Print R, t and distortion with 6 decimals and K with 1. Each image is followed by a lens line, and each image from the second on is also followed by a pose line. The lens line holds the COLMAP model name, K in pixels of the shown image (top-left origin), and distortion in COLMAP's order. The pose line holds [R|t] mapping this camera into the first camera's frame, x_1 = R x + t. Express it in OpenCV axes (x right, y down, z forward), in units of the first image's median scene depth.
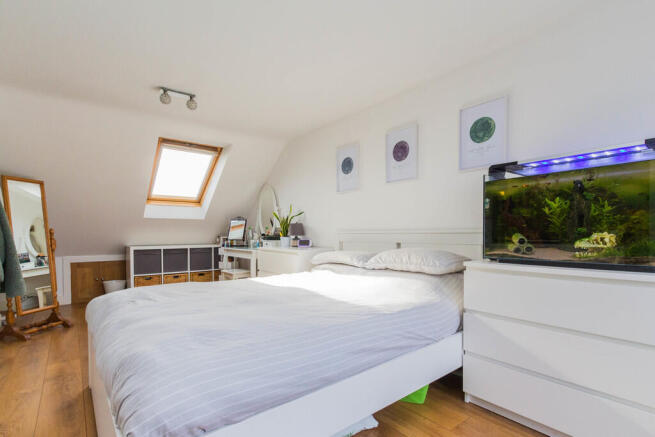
lens RADIAL K [[295.5, 0, 328.4], [0, 295.5, 239.3], [0, 0, 1]] dist [-0.000337, -0.000032]
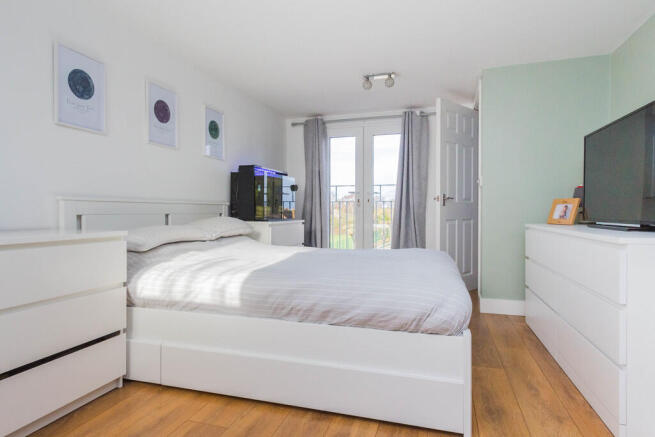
lens RADIAL K [[358.1, 0, 327.5], [0, 358.1, 218.5], [0, 0, 1]] dist [0.000967, 0.000222]
pose [[-0.523877, -0.029837, 0.851271, -0.922068], [-0.004359, 0.999467, 0.032348, -0.011922], [-0.851782, 0.013236, -0.523728, 1.113937]]
